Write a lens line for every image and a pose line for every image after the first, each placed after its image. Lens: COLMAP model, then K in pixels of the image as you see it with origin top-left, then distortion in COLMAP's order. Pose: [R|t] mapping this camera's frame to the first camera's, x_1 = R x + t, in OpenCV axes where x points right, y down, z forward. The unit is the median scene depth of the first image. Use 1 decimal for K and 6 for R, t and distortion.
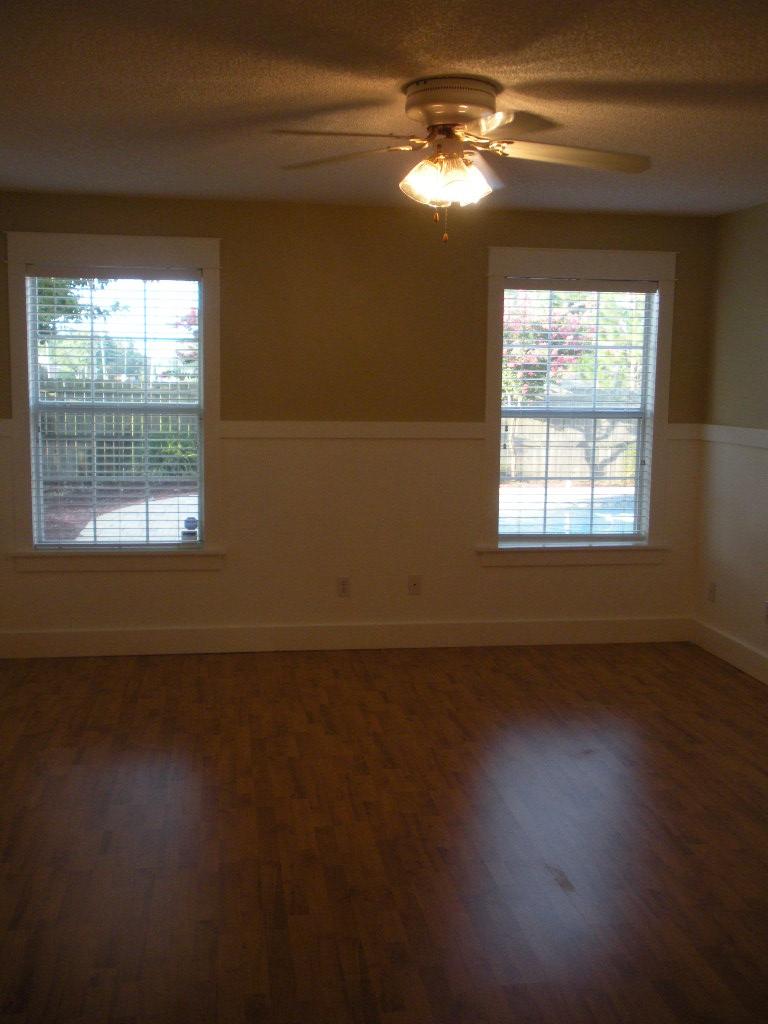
lens RADIAL K [[1053.4, 0, 384.0], [0, 1053.4, 512.0], [0, 0, 1]] dist [0.000269, 0.003062]
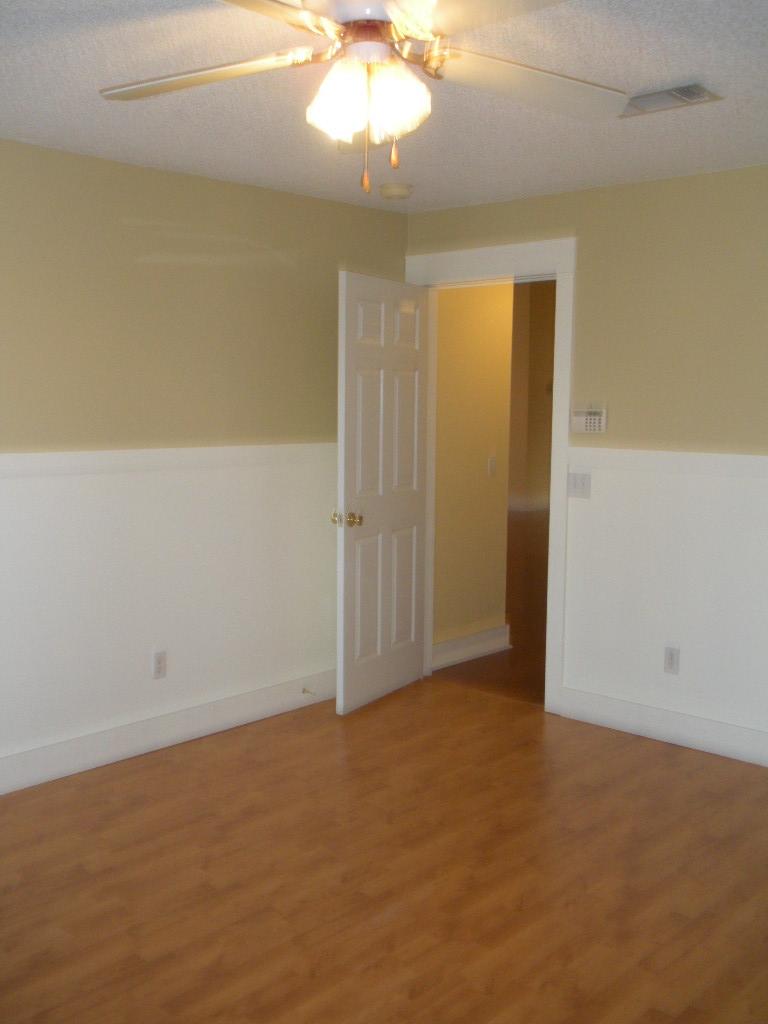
lens RADIAL K [[1053.4, 0, 384.0], [0, 1053.4, 512.0], [0, 0, 1]] dist [0.000269, 0.003062]
pose [[-0.628461, -0.105229, 0.770690, -0.356896], [0.074802, 0.978039, 0.194537, -0.130596], [-0.774236, 0.179908, -0.606788, 1.038514]]
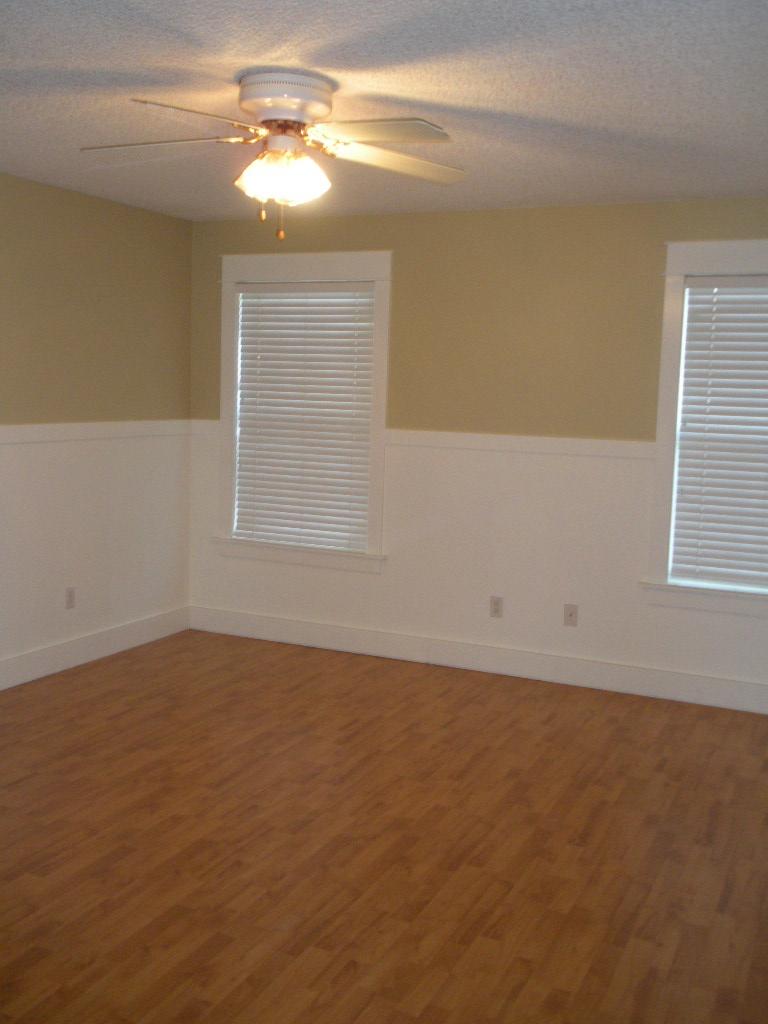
lens RADIAL K [[1053.4, 0, 384.0], [0, 1053.4, 512.0], [0, 0, 1]] dist [0.000269, 0.003062]
pose [[0.834036, 0.076399, -0.546394, 0.493876], [-0.086774, 0.996205, 0.006839, -0.015593], [0.544843, 0.041709, 0.837500, 0.178149]]
